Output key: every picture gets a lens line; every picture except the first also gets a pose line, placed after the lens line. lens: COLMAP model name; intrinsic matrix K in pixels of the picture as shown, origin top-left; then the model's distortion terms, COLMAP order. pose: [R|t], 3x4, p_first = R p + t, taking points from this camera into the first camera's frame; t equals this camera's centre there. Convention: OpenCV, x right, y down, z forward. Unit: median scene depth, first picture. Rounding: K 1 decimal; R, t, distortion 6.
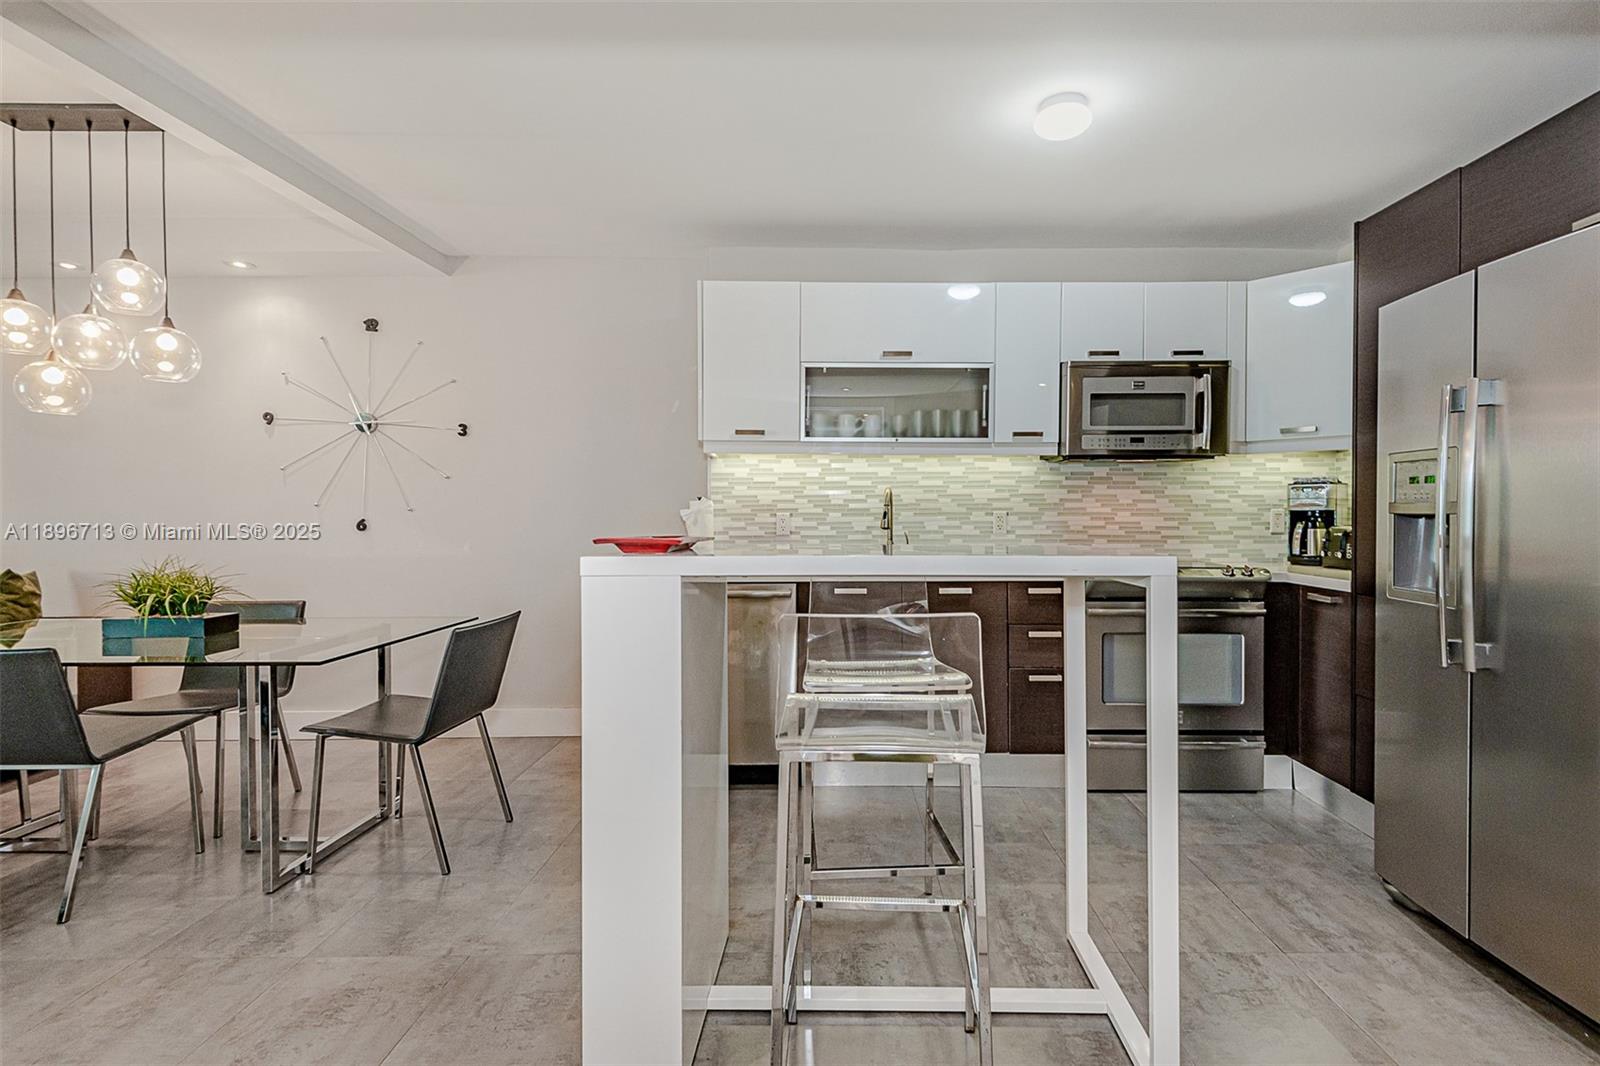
lens RADIAL K [[764.7, 0, 844.1], [0, 764.7, 518.1], [0, 0, 1]] dist [0.005468, 0.000063]
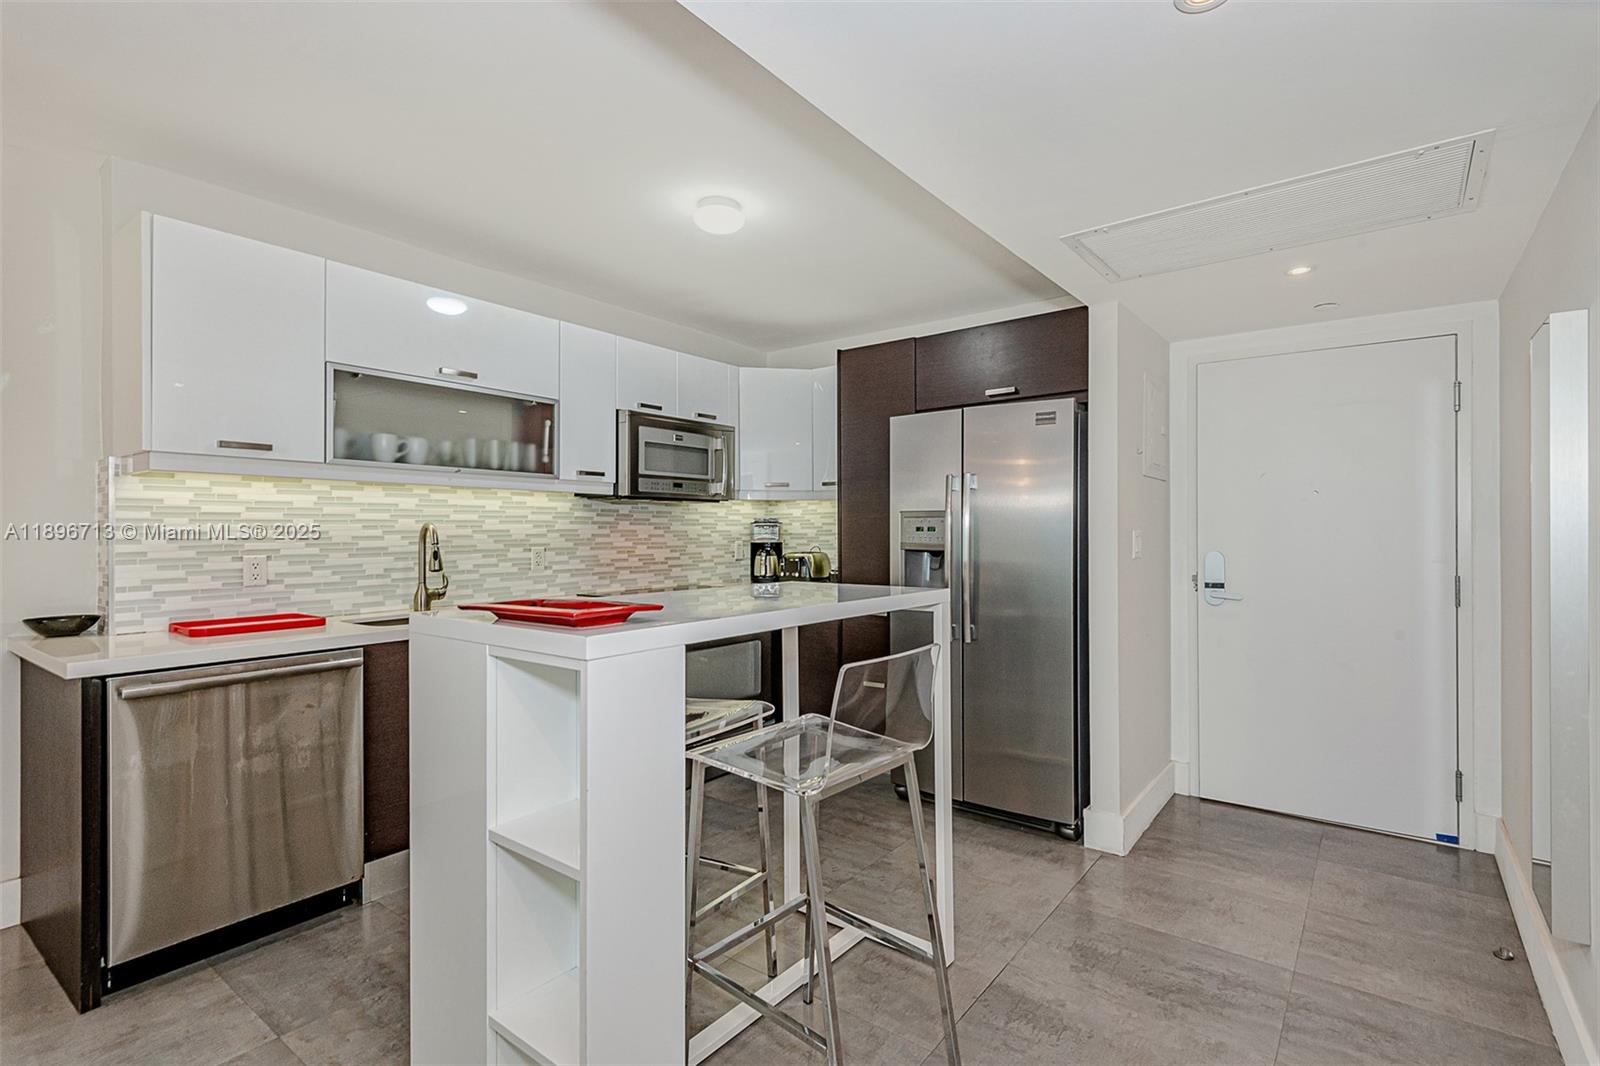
lens RADIAL K [[713.8, 0, 852.1], [0, 713.8, 521.2], [0, 0, 1]] dist [0.008214, -0.000697]
pose [[0.578861, 0.009089, 0.815375, -0.326176], [0.008903, 0.999808, -0.017465, -0.023539], [-0.815377, 0.017369, 0.578669, 0.140848]]
